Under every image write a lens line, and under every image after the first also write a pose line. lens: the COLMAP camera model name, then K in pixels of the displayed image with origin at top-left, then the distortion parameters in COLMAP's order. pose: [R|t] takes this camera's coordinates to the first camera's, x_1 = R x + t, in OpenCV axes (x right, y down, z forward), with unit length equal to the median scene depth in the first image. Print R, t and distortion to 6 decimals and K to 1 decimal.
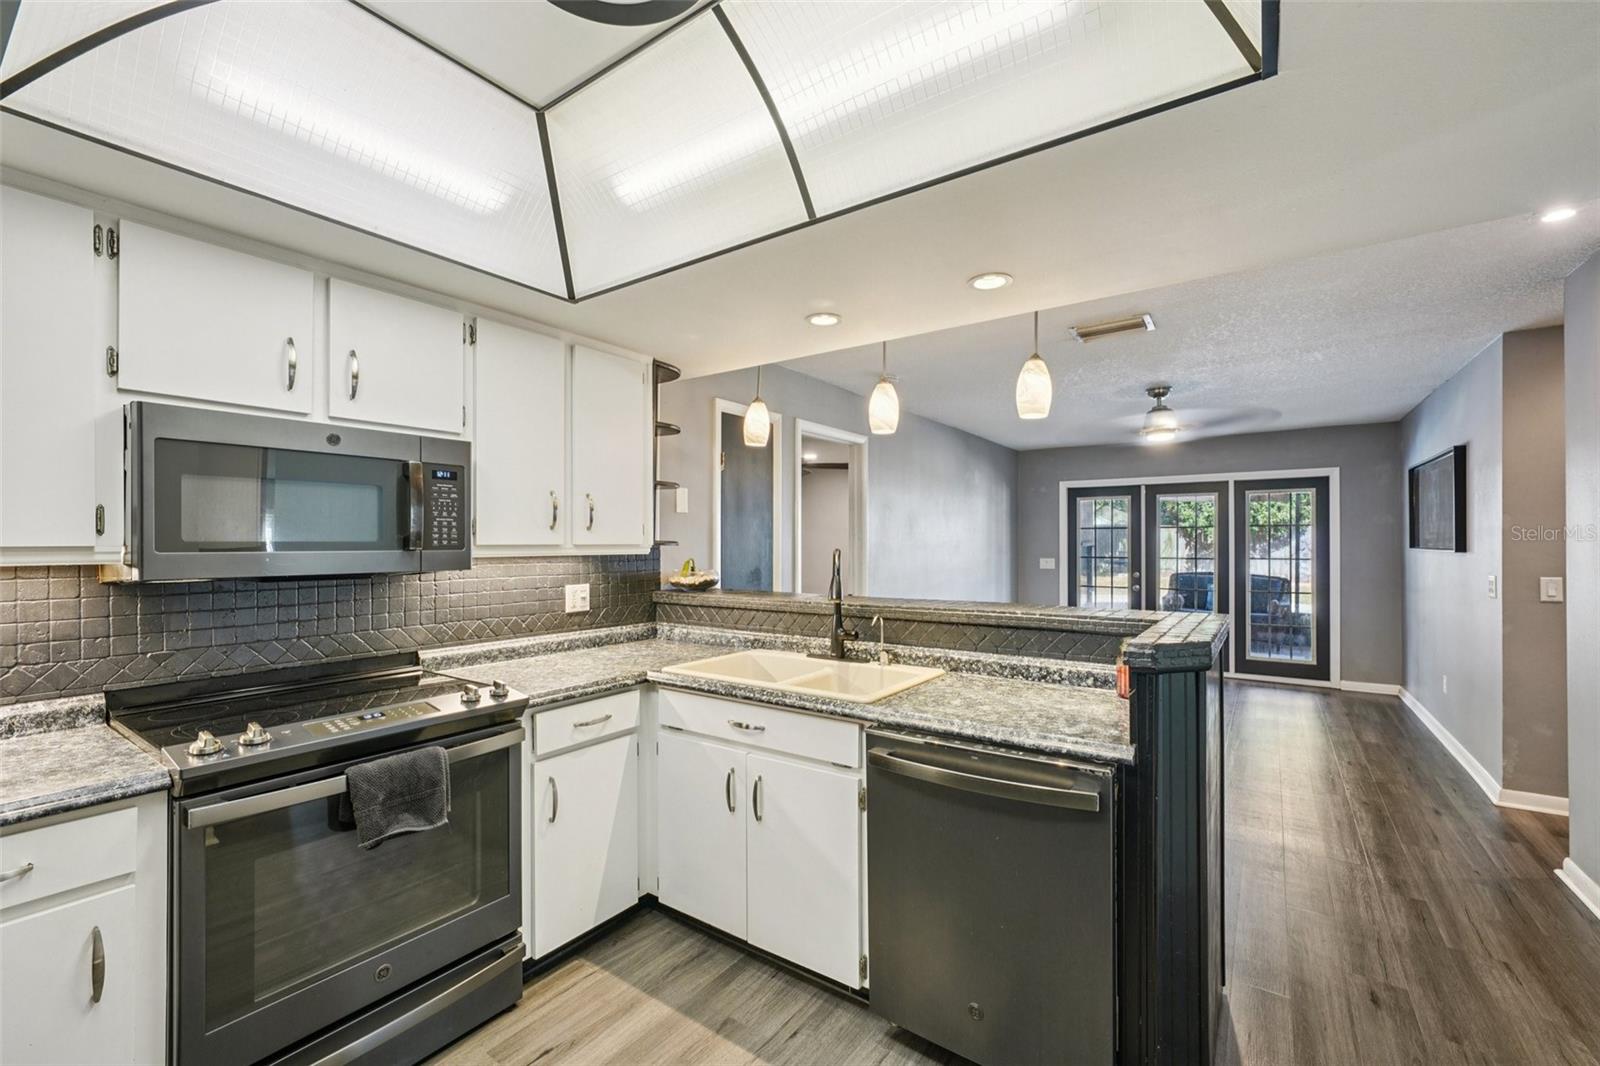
lens RADIAL K [[671.3, 0, 797.5], [0, 671.3, 535.2], [0, 0, 1]] dist [-0.000930, -0.000056]
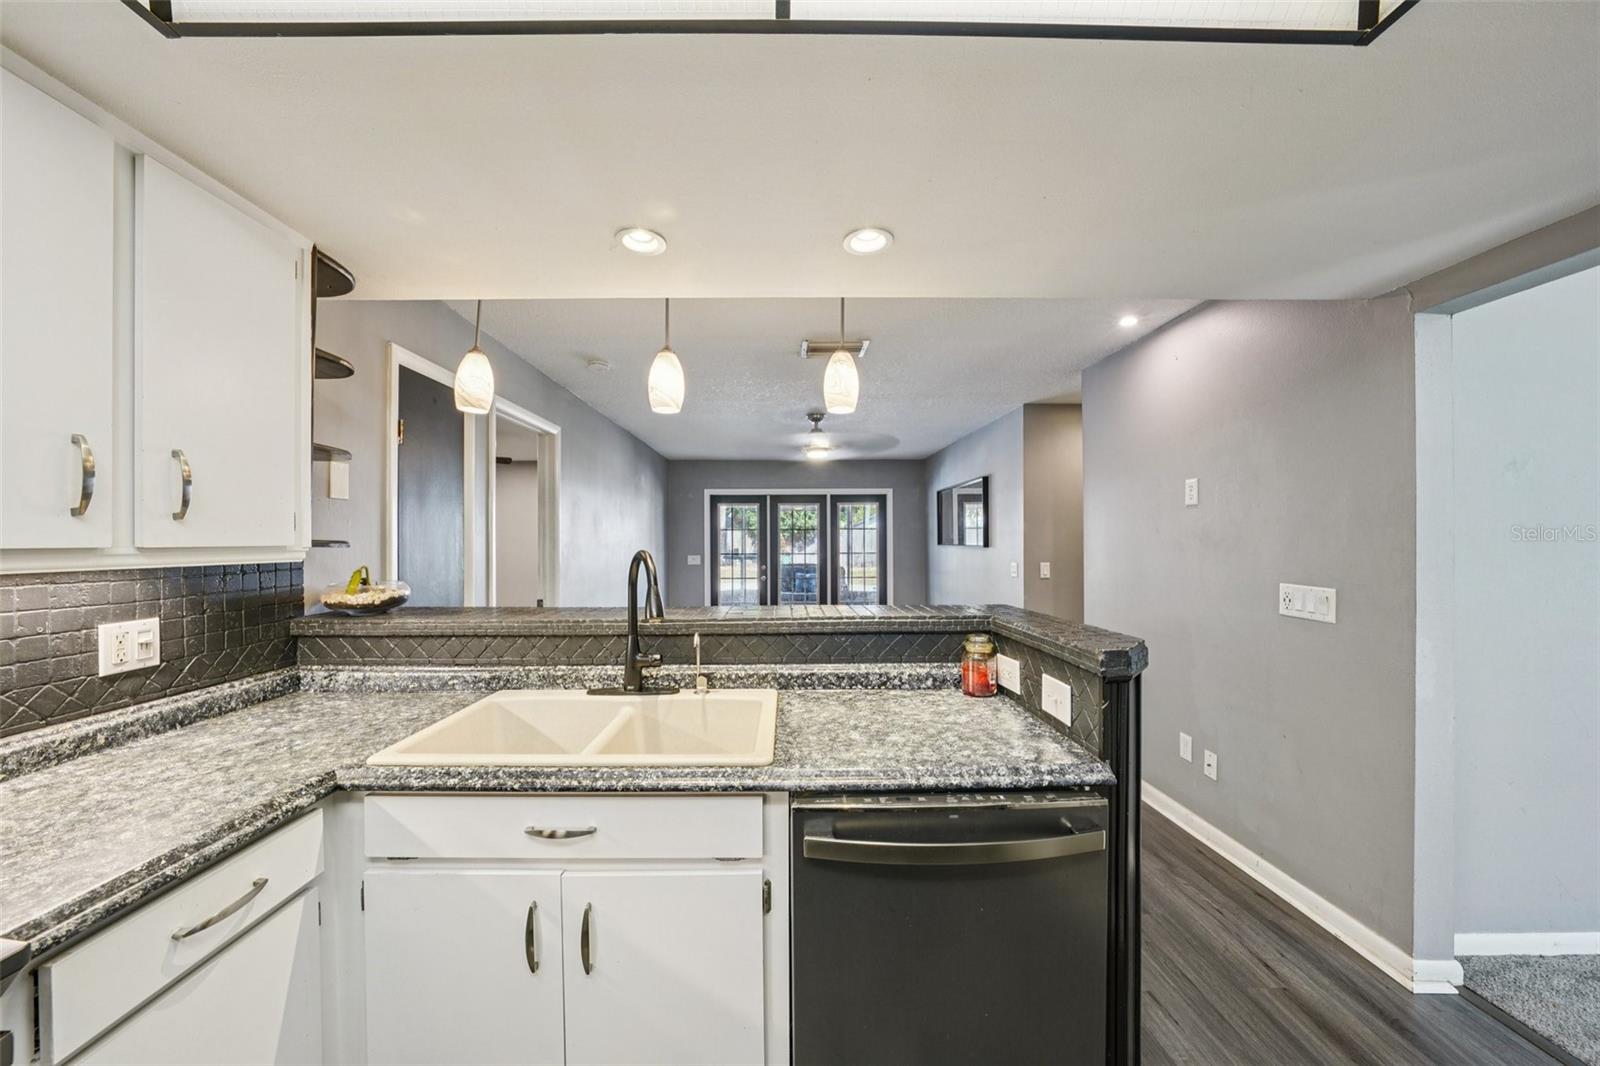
lens RADIAL K [[573.7, 0, 804.9], [0, 573.7, 538.4], [0, 0, 1]] dist [-0.016611, 0.002713]
pose [[0.814633, 0.000465, 0.579977, -0.160743], [-0.003295, 0.999987, 0.003827, 0.003402], [-0.579968, -0.005028, 0.814624, 0.342649]]
